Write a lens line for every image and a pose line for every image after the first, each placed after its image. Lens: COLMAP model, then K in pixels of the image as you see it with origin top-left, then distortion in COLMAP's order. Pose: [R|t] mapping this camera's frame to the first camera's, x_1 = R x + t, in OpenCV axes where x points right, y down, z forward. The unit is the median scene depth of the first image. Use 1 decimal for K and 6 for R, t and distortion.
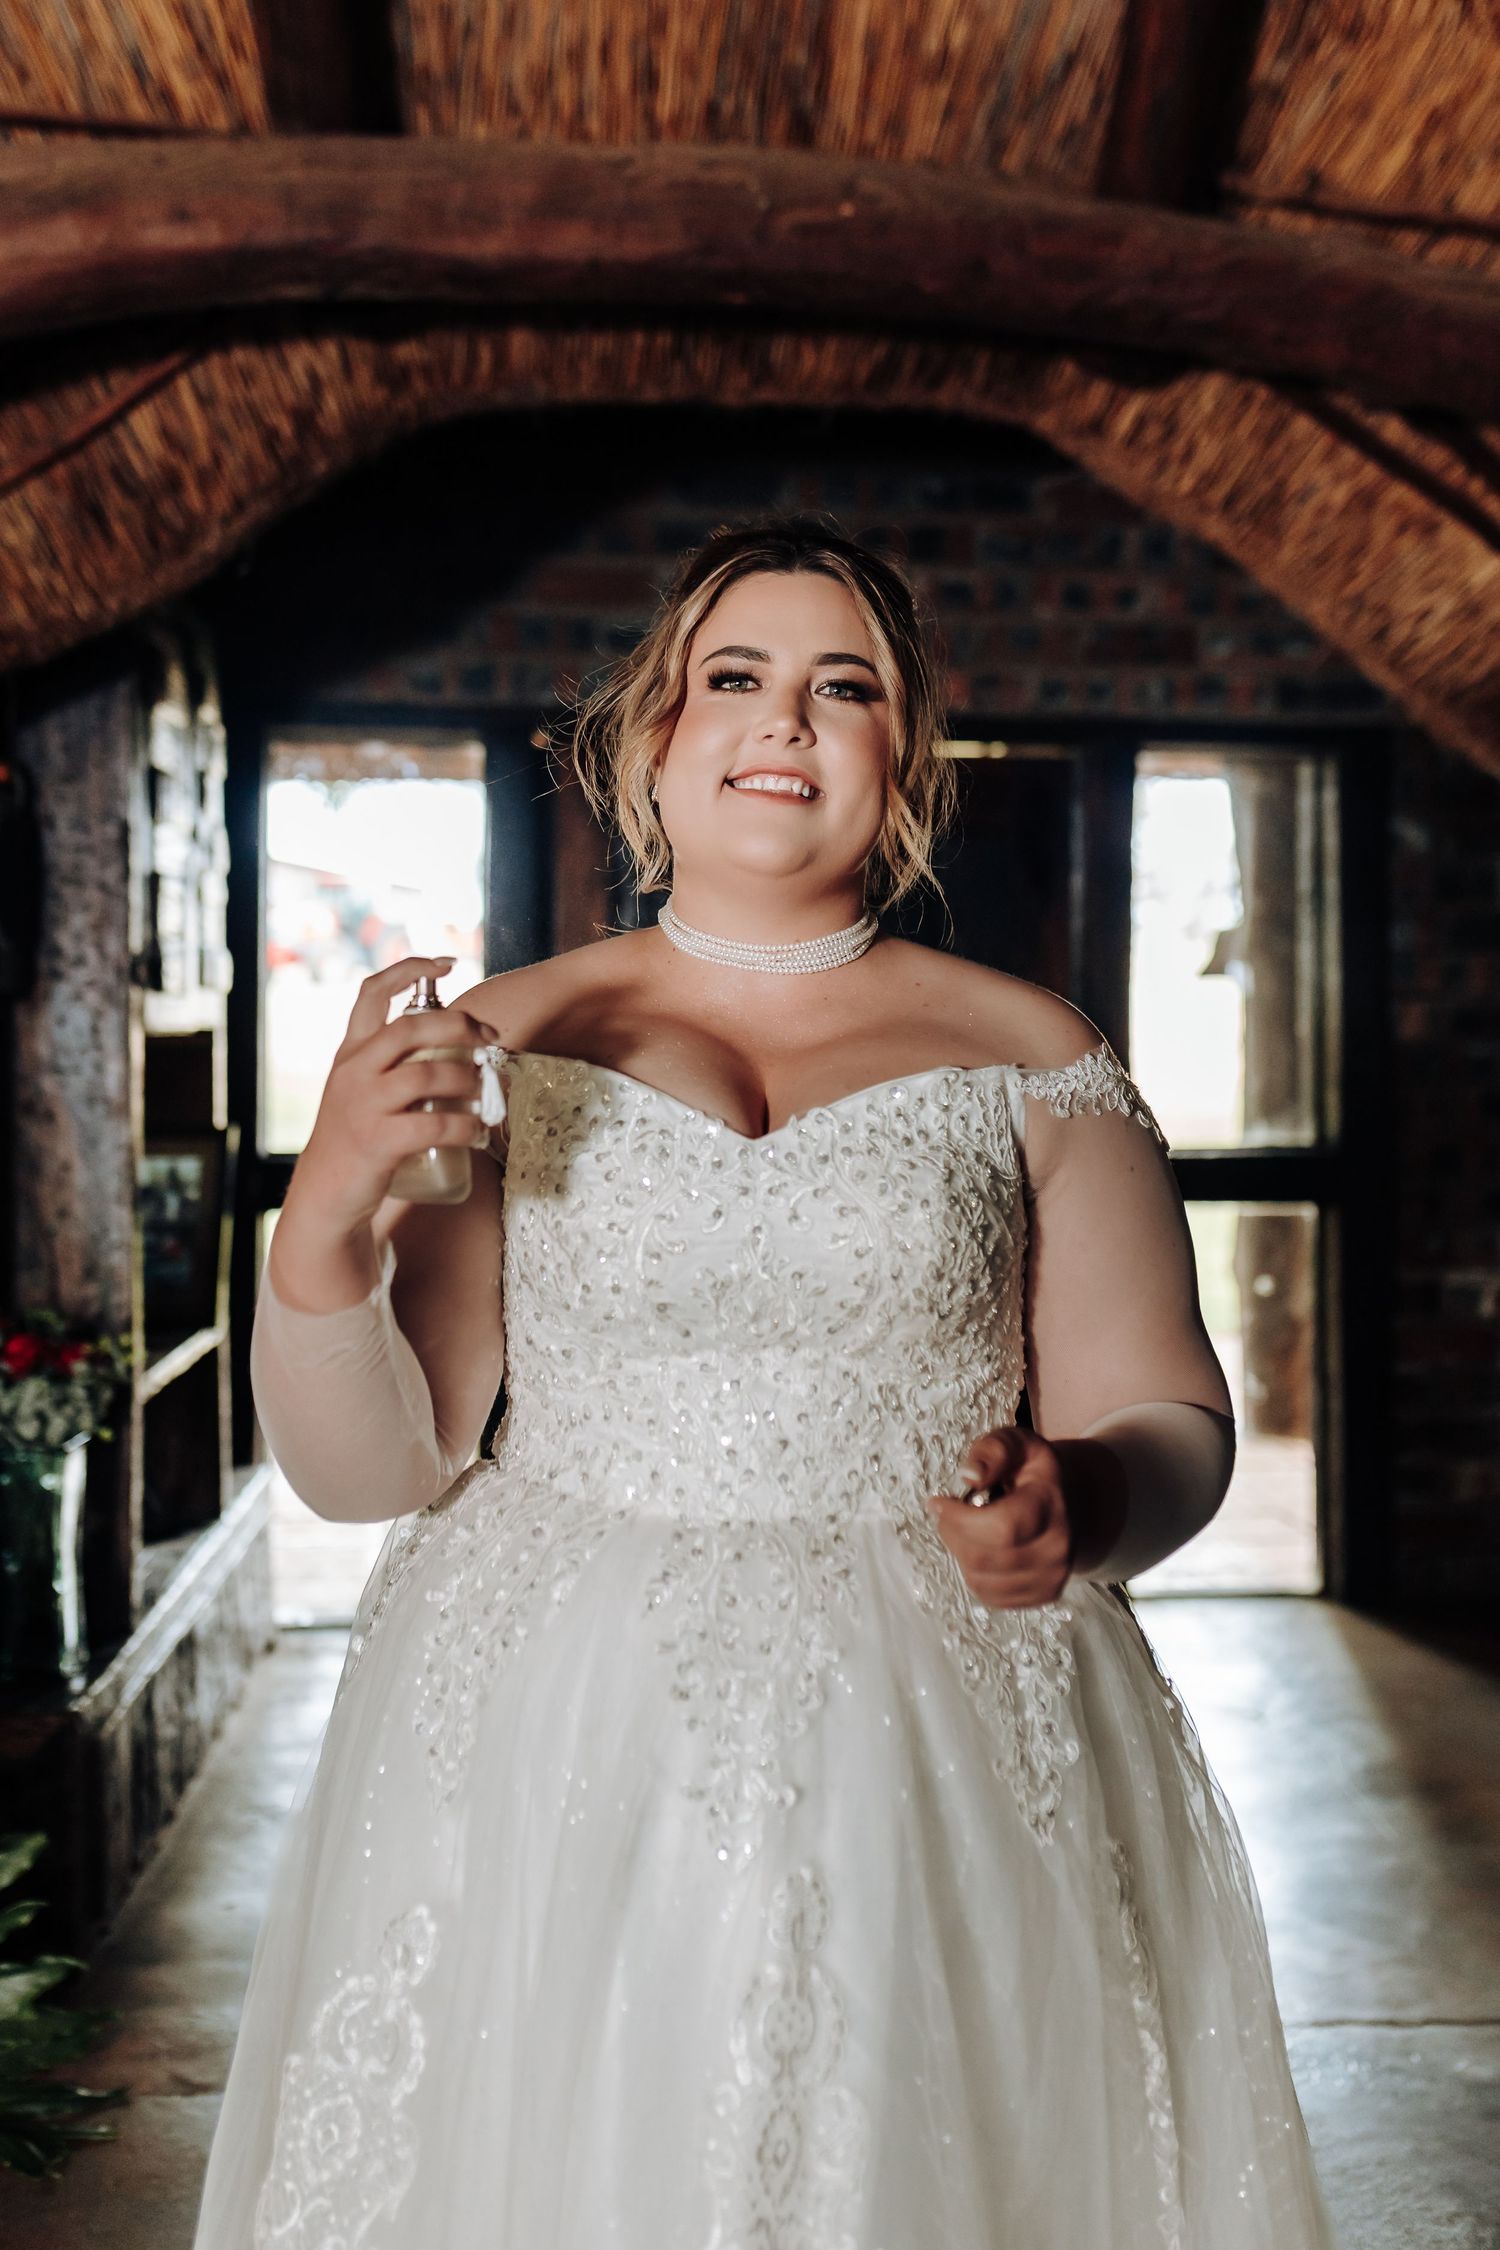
lens RADIAL K [[2355.0, 0, 697.7], [0, 2355.0, 1000.9], [0, 0, 1]] dist [0.008206, -0.023061]
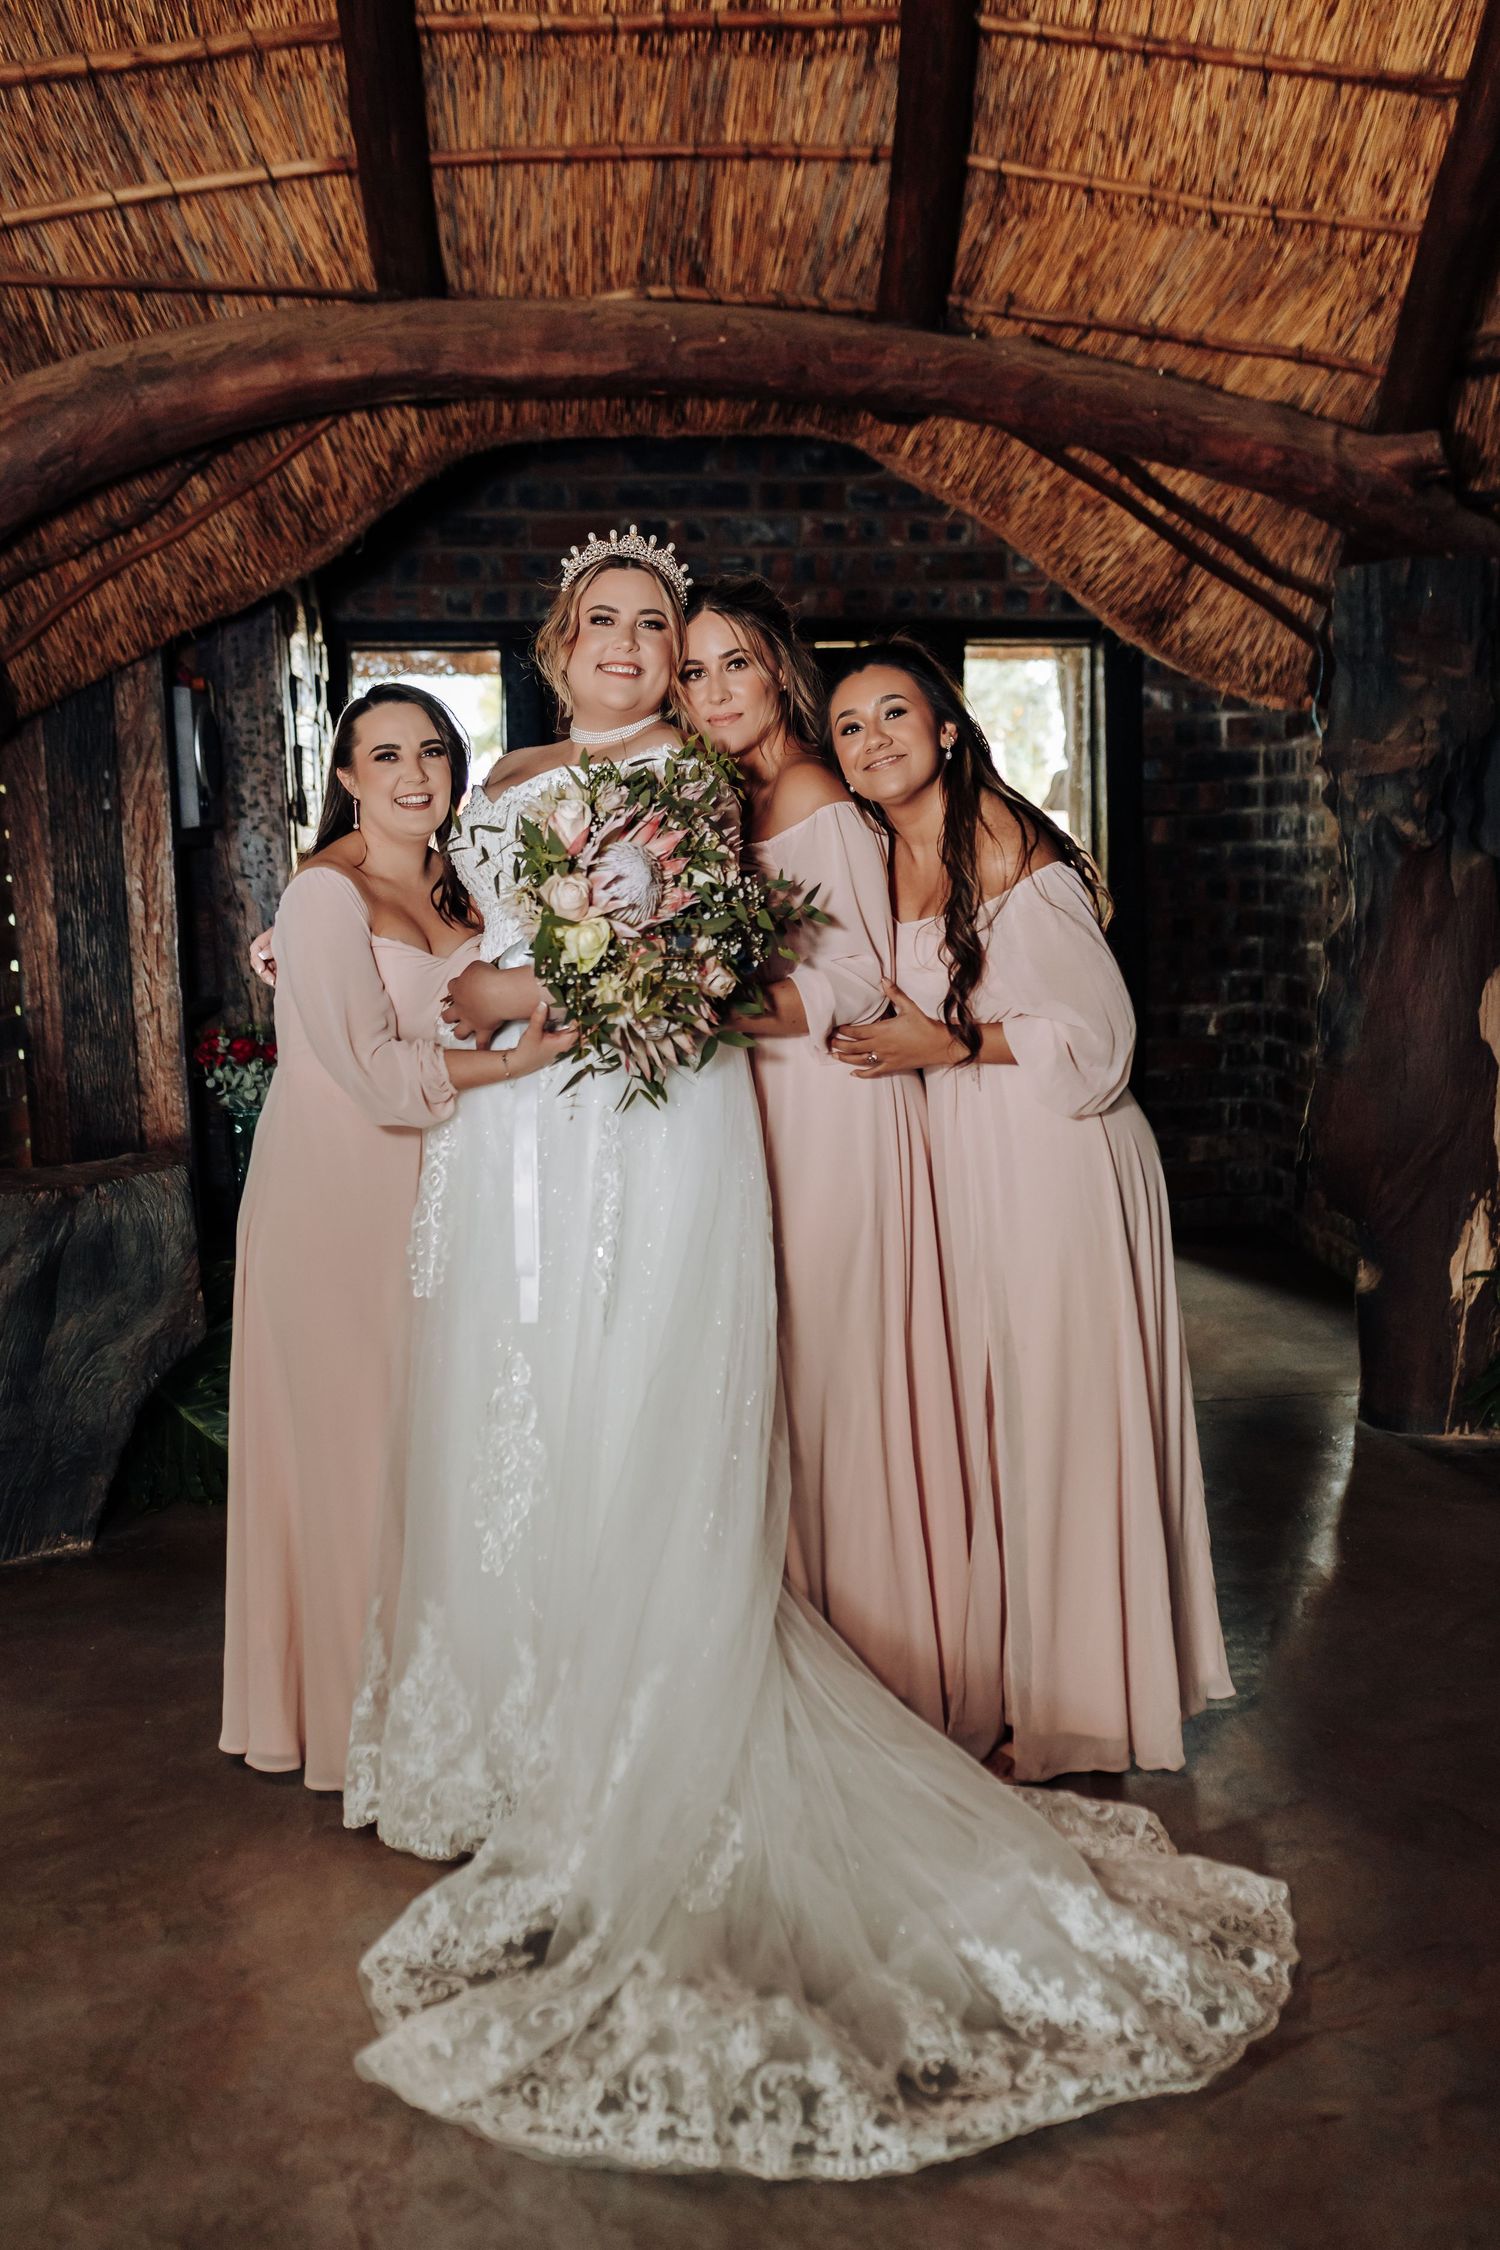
lens RADIAL K [[2138.3, 0, 749.6], [0, 2138.3, 1137.6], [0, 0, 1]] dist [-0.003297, 0.014112]
pose [[0.998997, -0.031301, 0.032016, 0.012973], [0.026898, 0.991185, 0.129724, 0.031010], [-0.035794, -0.128733, 0.991033, -0.515245]]
